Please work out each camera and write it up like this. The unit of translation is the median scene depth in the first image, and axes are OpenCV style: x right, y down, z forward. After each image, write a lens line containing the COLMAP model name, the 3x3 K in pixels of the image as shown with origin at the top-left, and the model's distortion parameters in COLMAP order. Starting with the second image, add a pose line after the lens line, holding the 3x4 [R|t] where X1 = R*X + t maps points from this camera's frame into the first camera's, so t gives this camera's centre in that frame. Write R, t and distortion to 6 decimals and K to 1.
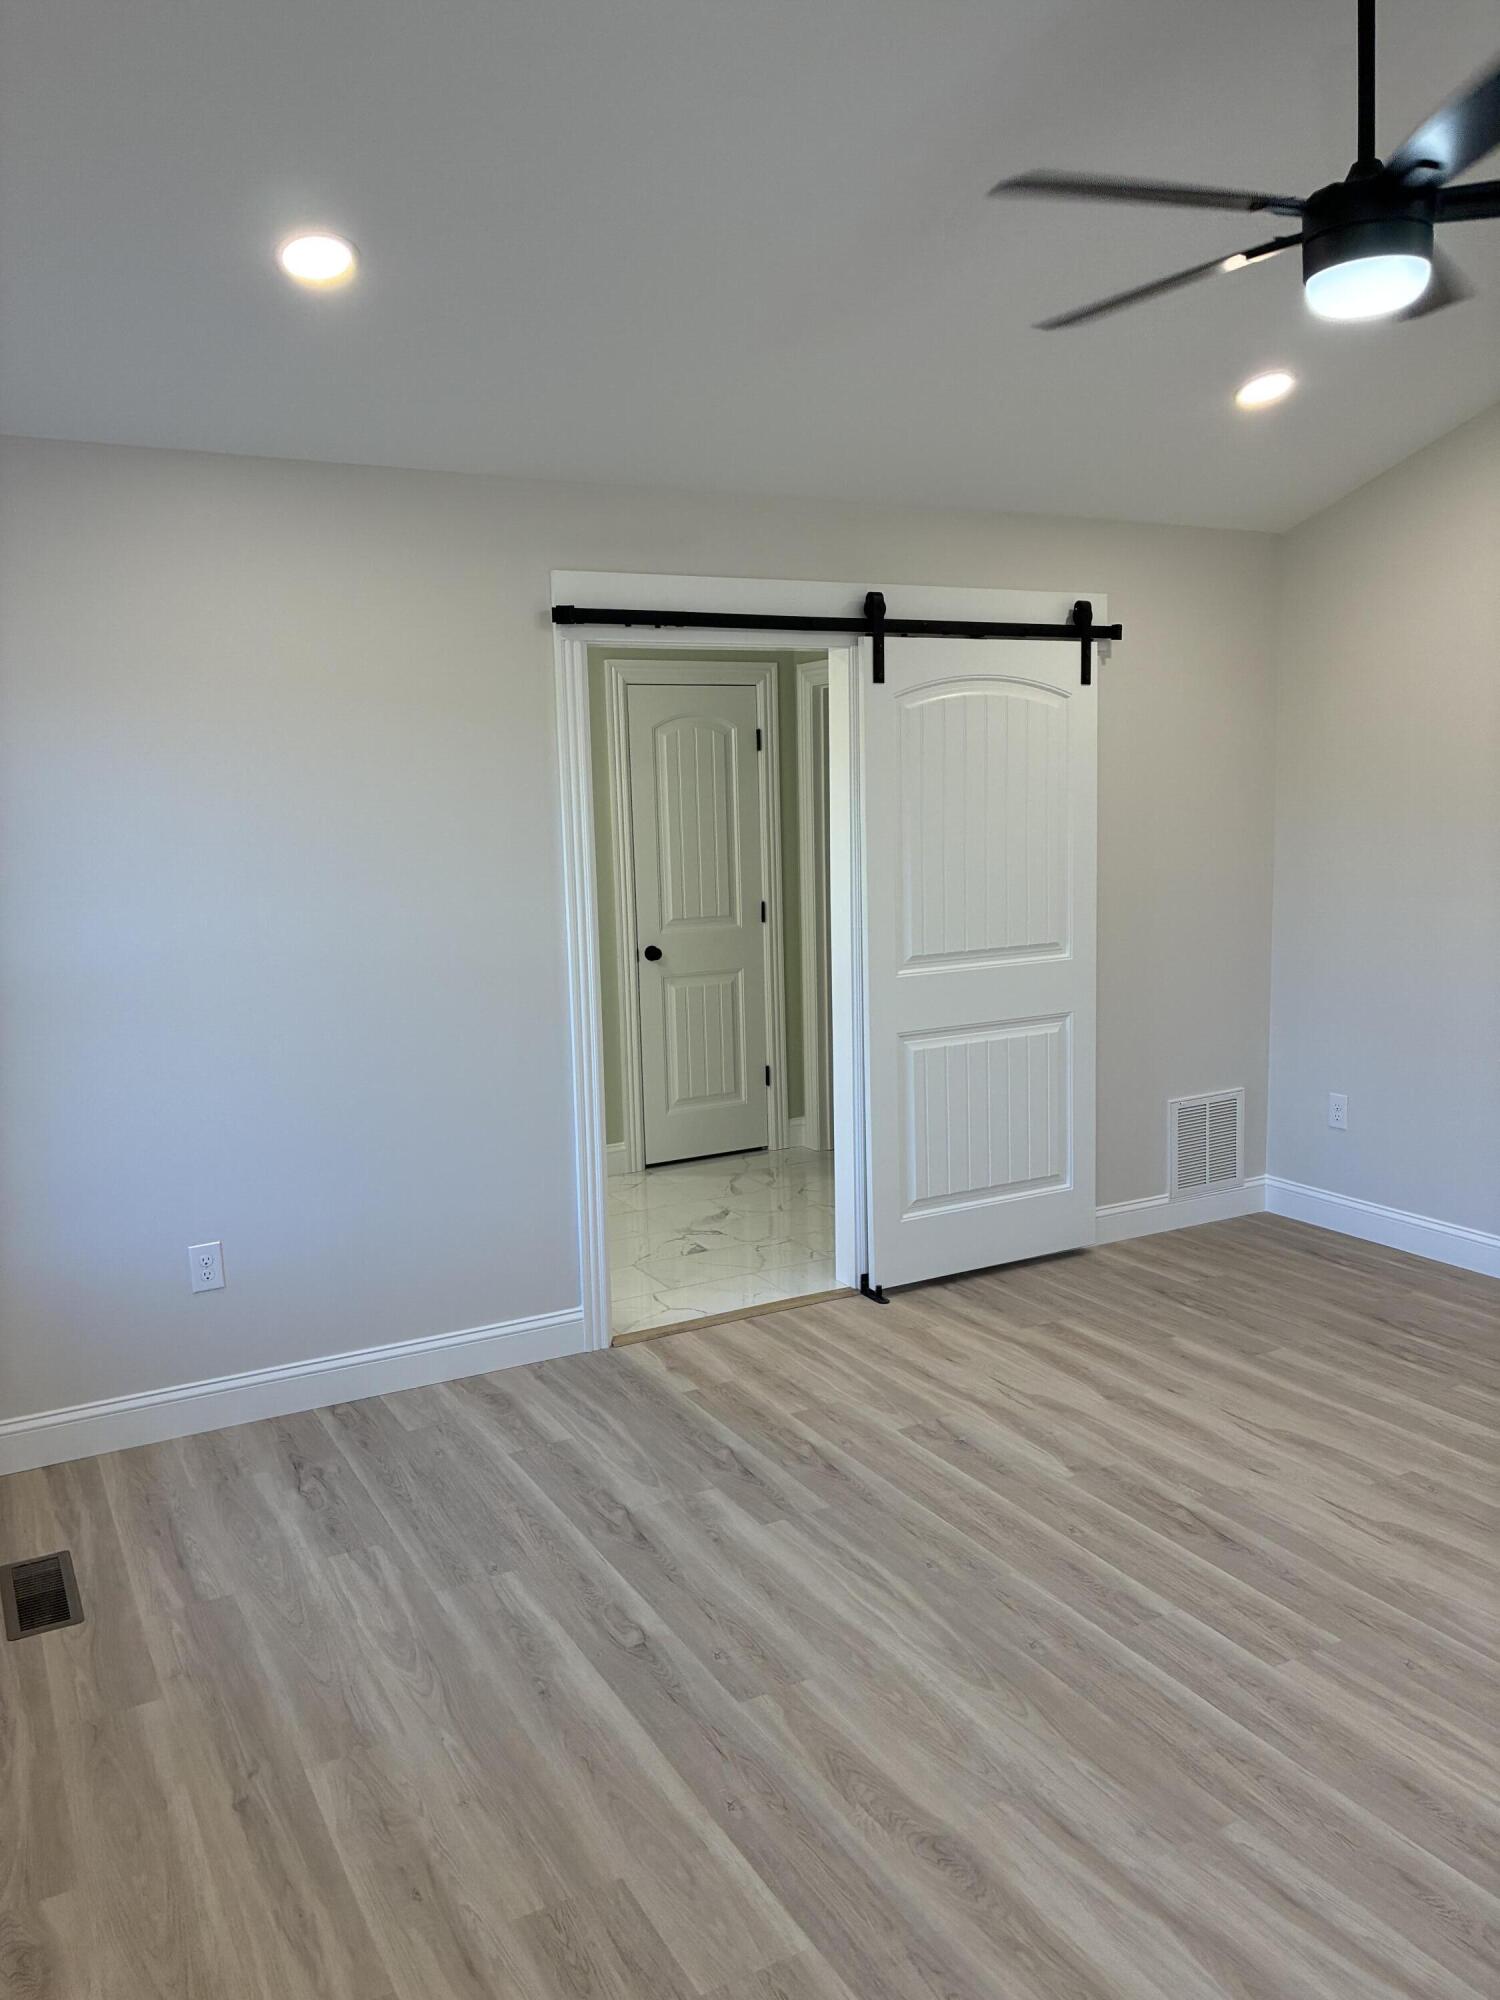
lens RADIAL K [[1469.3, 0, 750.0], [0, 1469.3, 1000.0], [0, 0, 1]] dist [0.010358, 0.002725]
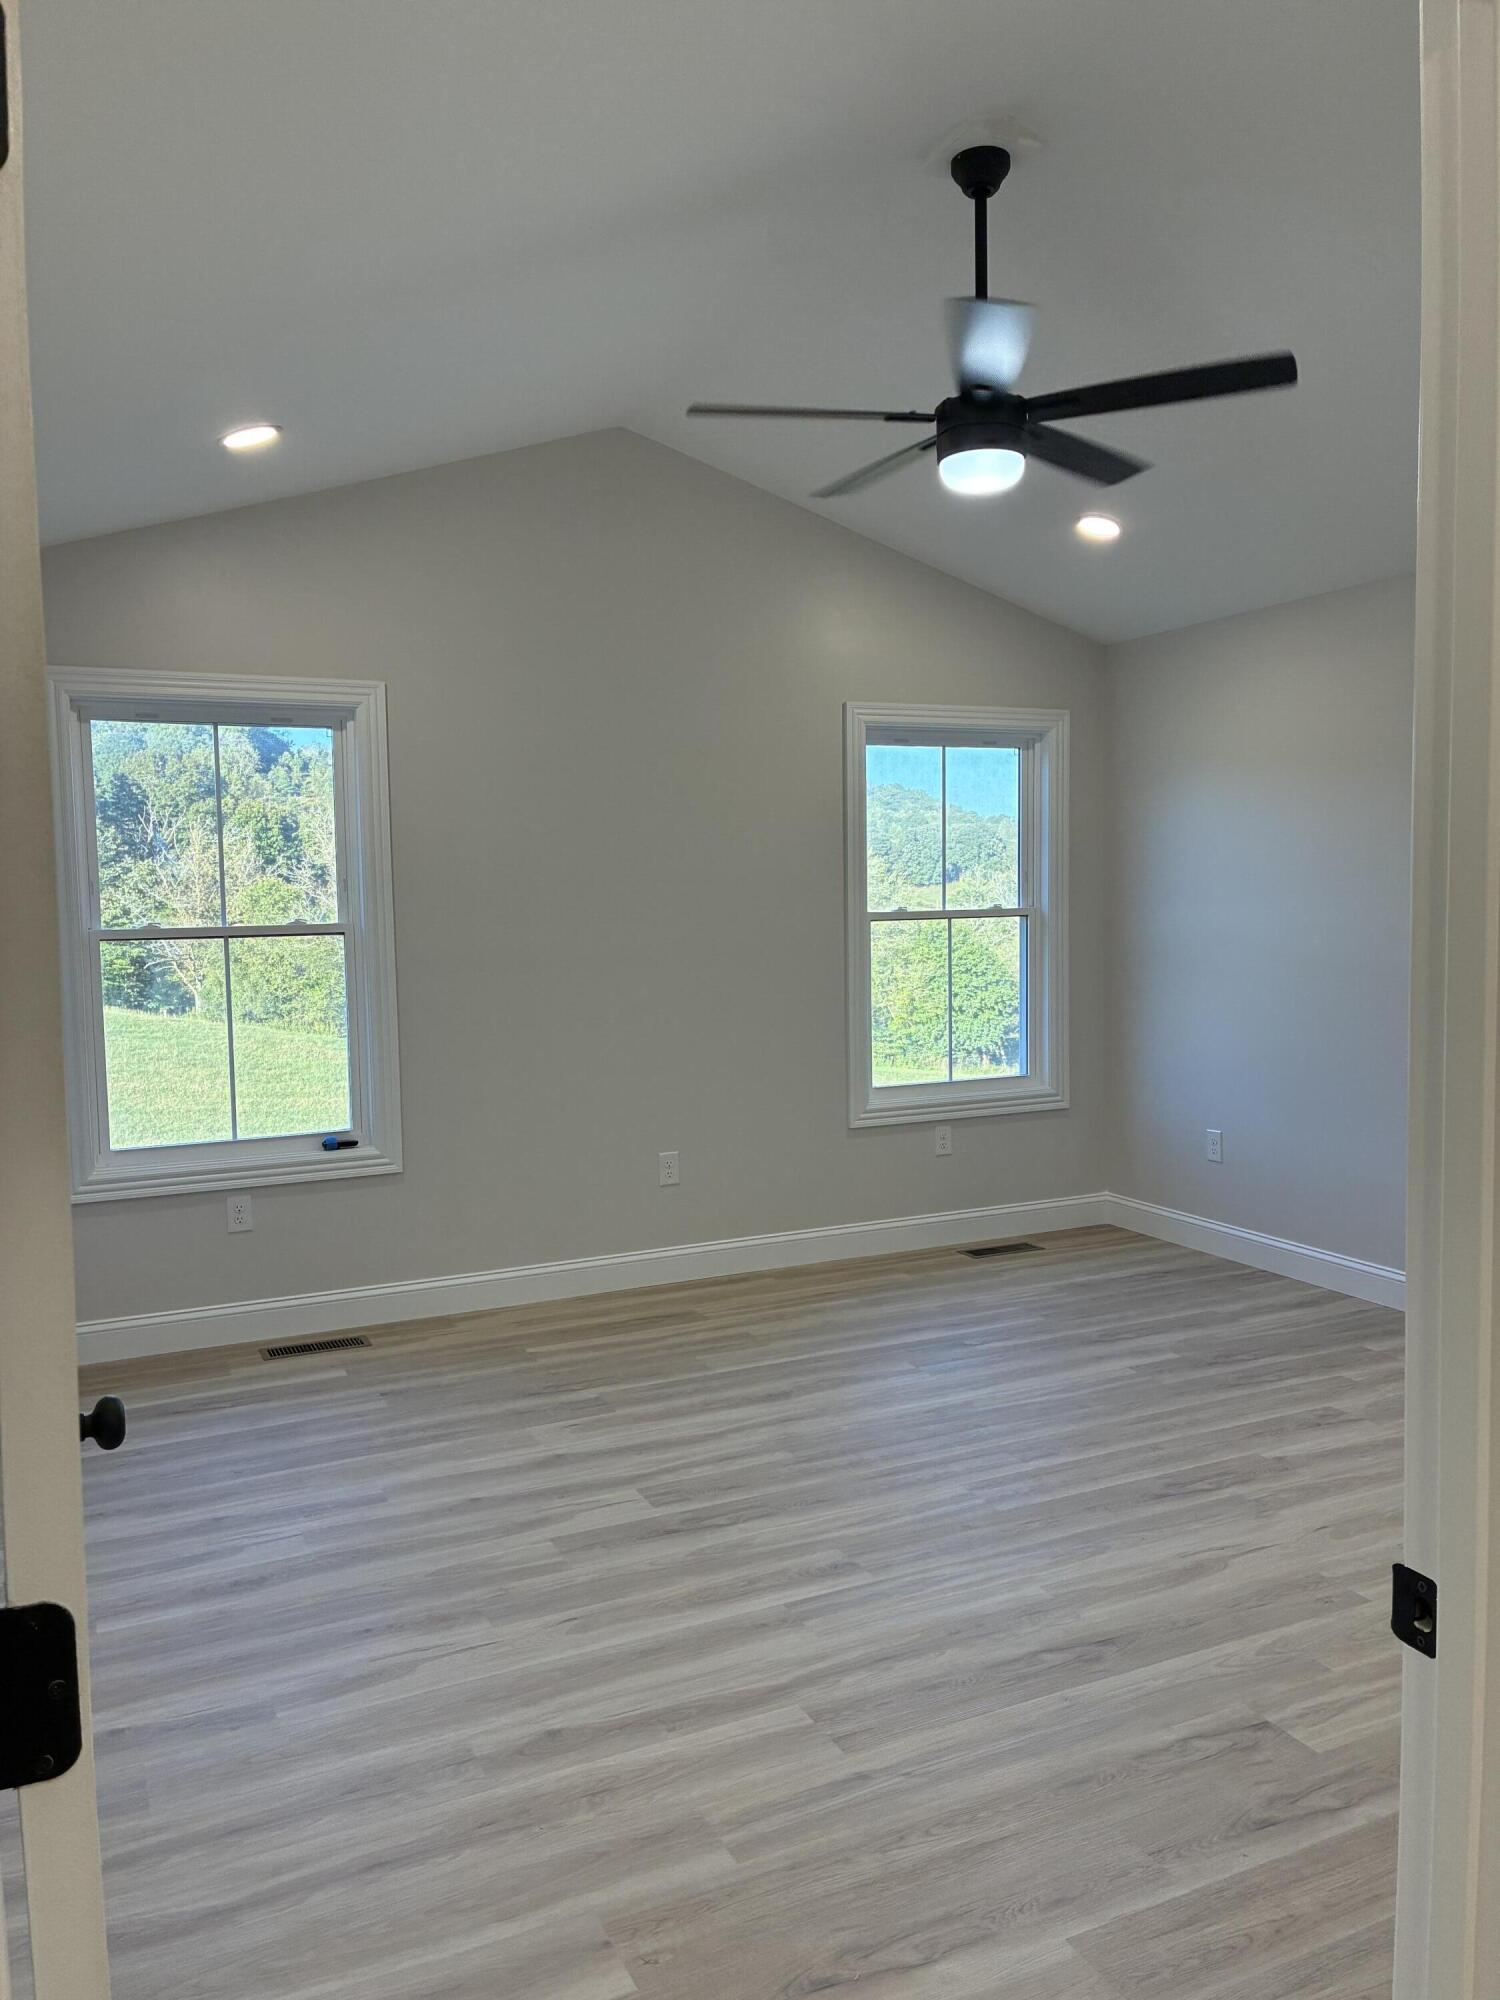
lens RADIAL K [[1564.5, 0, 750.0], [0, 1564.5, 1000.0], [0, 0, 1]] dist [0.015852, -0.001413]
pose [[-0.057422, 0.092635, -0.994043, 1.457053], [-0.114744, 0.988475, 0.098744, -0.074514], [0.991734, 0.119731, -0.046131, 0.711731]]
